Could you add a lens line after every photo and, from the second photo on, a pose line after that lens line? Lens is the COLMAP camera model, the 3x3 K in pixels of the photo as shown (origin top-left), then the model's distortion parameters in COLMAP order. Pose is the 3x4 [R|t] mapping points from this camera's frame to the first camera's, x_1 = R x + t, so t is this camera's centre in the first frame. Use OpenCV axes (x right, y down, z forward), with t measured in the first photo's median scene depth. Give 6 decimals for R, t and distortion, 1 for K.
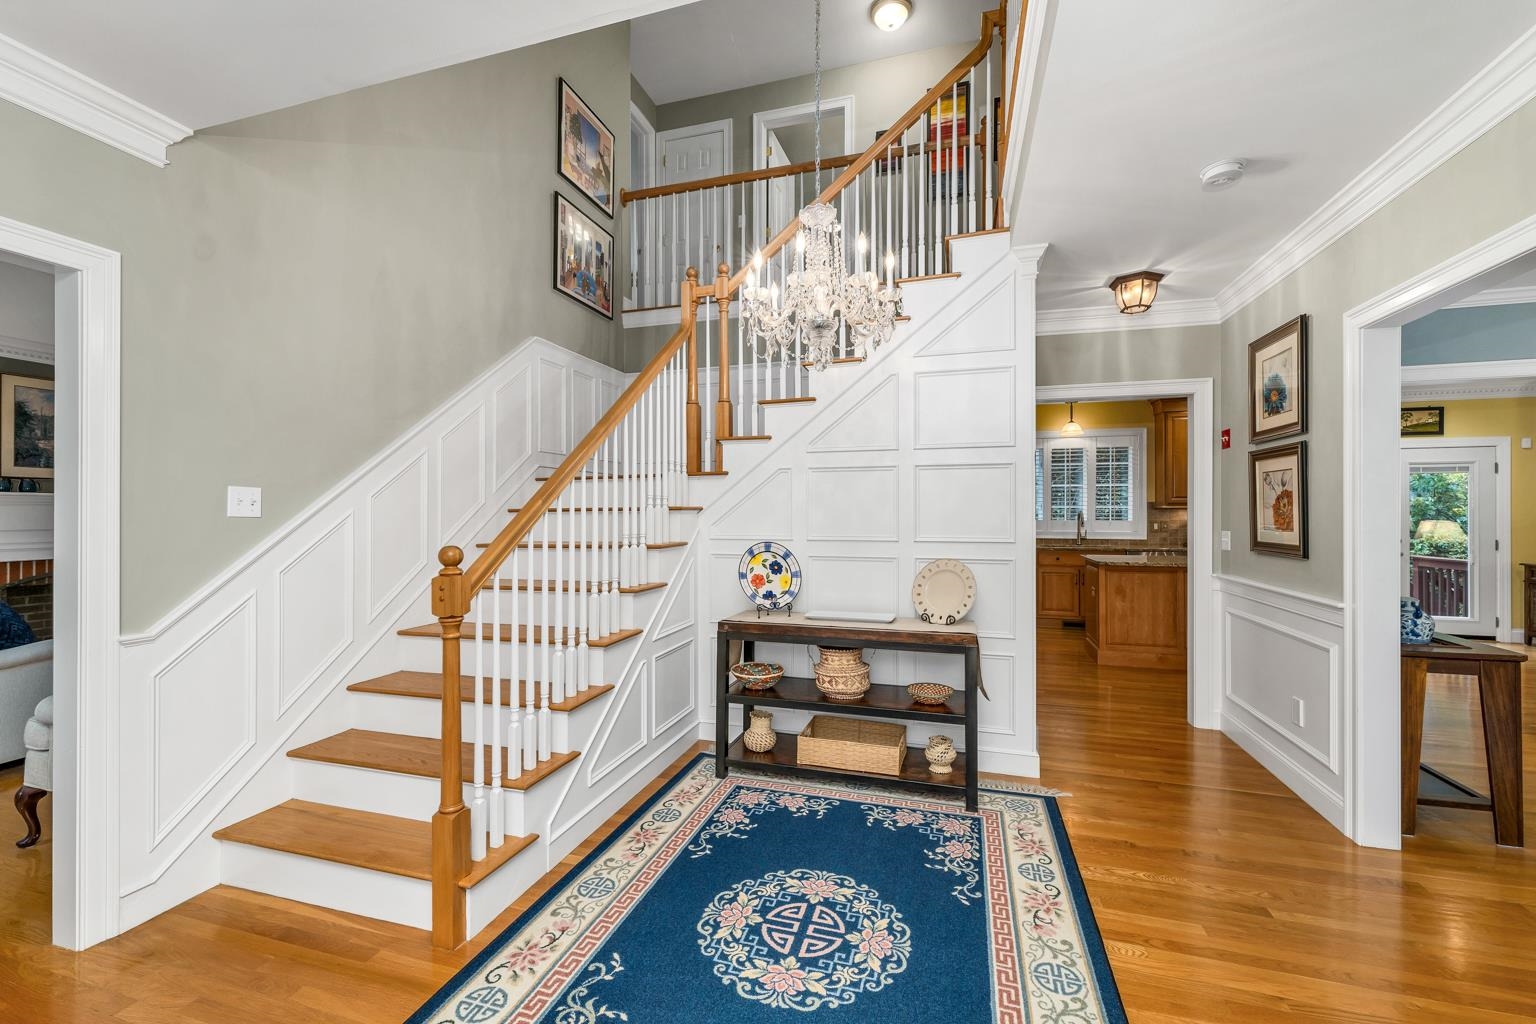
lens RADIAL K [[634.0, 0, 760.8], [0, 634.0, 510.9], [0, 0, 1]] dist [0.000862, -0.000211]
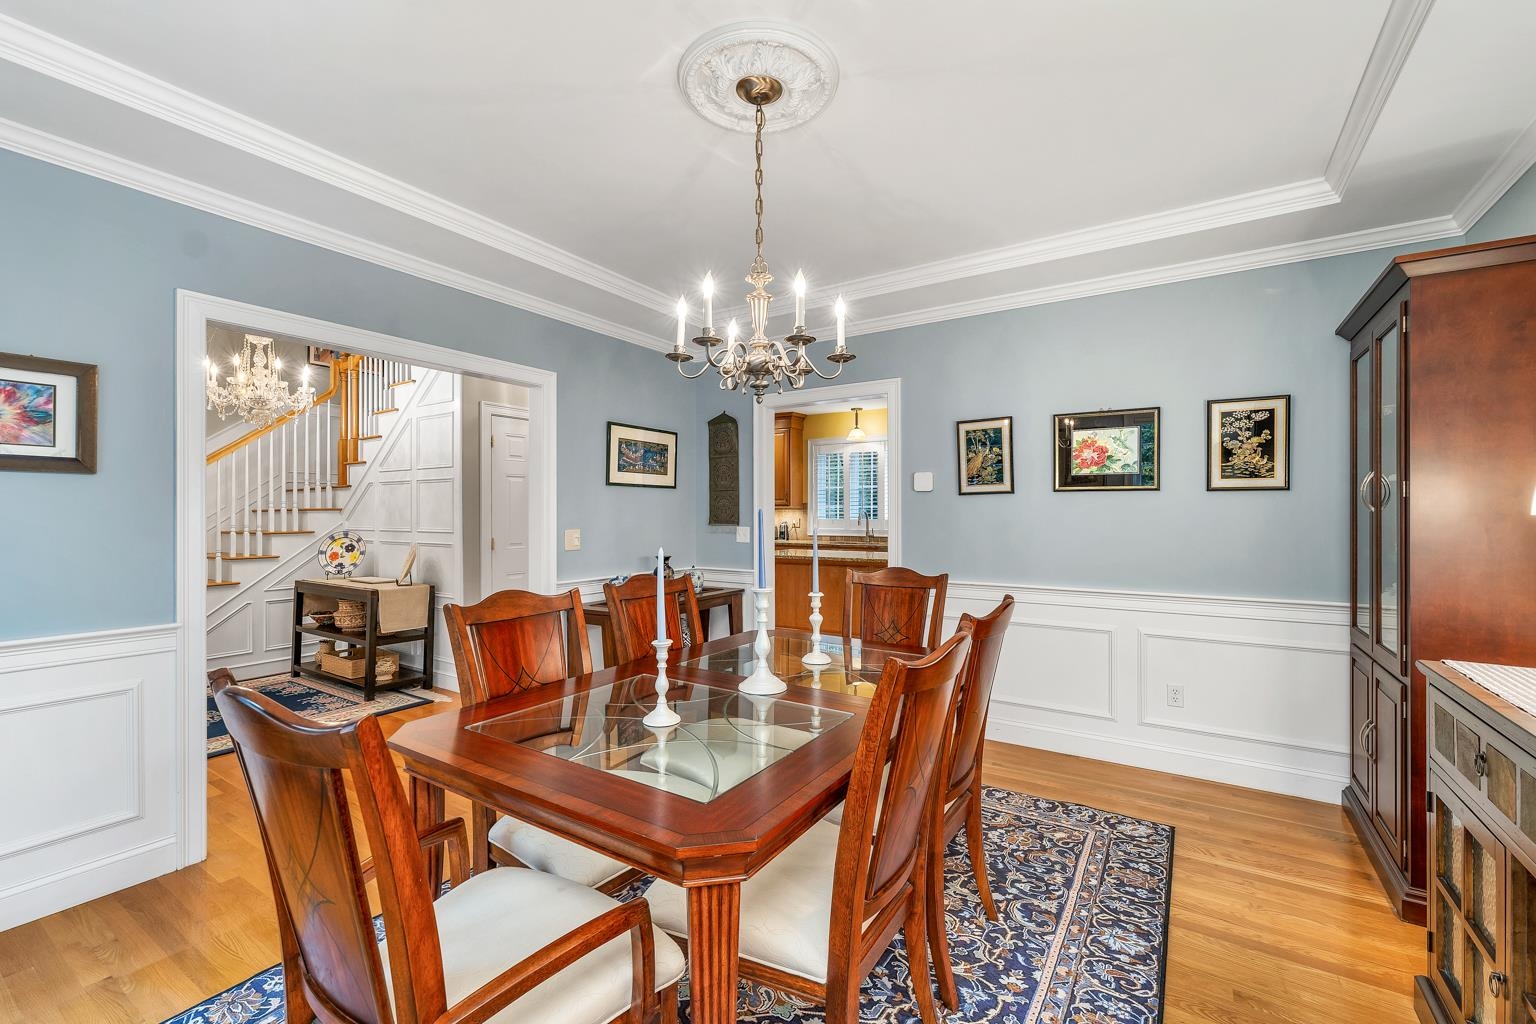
lens RADIAL K [[634.0, 0, 760.8], [0, 634.0, 510.9], [0, 0, 1]] dist [0.000862, -0.000211]
pose [[0.961901, -0.001736, -0.273393, 1.412621], [0.002753, 0.999991, 0.003337, -0.002793], [0.273384, -0.003963, 0.961897, -0.207096]]
